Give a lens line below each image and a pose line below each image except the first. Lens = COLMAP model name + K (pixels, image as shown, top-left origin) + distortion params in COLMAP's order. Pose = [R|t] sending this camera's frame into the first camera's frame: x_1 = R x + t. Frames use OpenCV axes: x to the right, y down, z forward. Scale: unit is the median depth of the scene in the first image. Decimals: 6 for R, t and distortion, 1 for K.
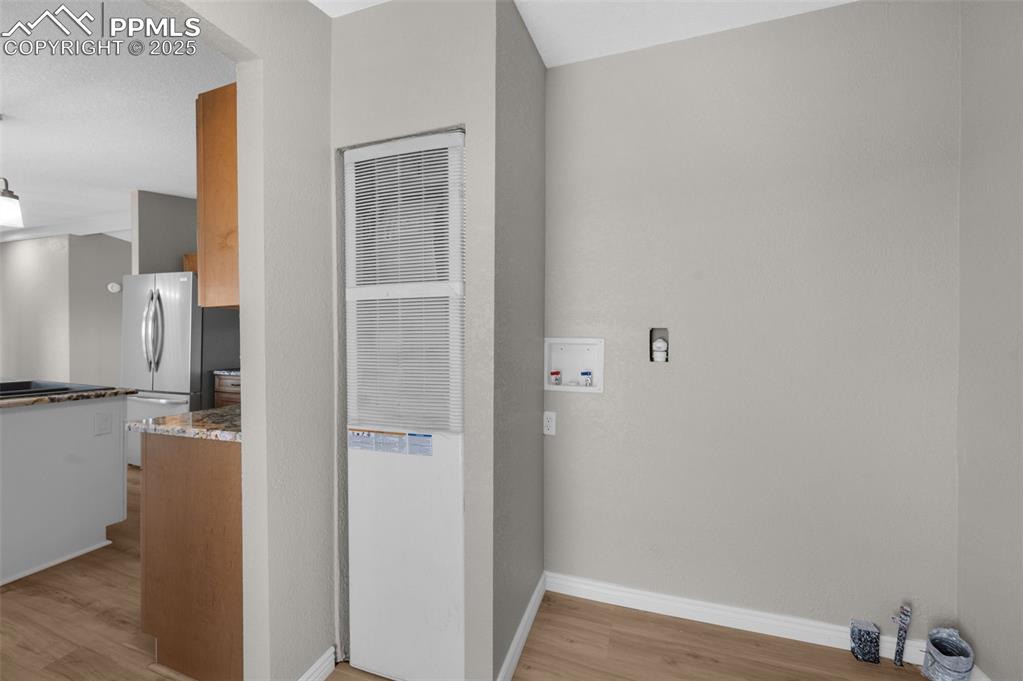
lens RADIAL K [[421.3, 0, 509.2], [0, 421.3, 326.9], [0, 0, 1]] dist [-0.001282, -0.000307]
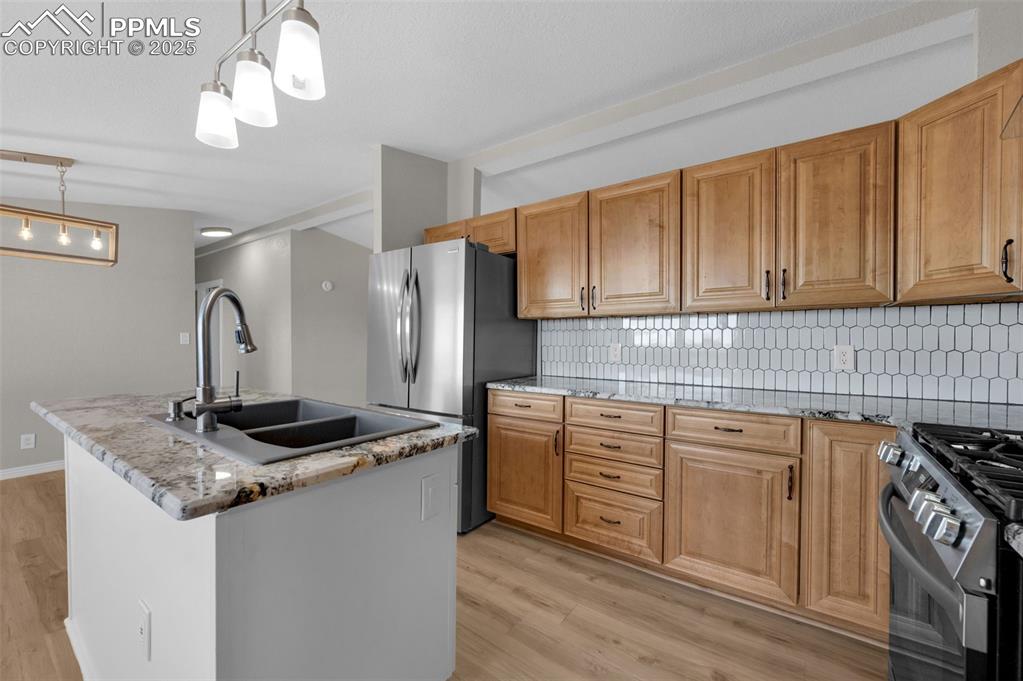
lens RADIAL K [[423.0, 0, 510.7], [0, 423.0, 336.7], [0, 0, 1]] dist [0.000594, -0.000426]
pose [[0.959626, -0.001399, -0.281275, -0.467411], [0.004913, 0.999918, 0.011787, 0.018818], [0.281235, -0.012693, 0.959555, 0.340485]]
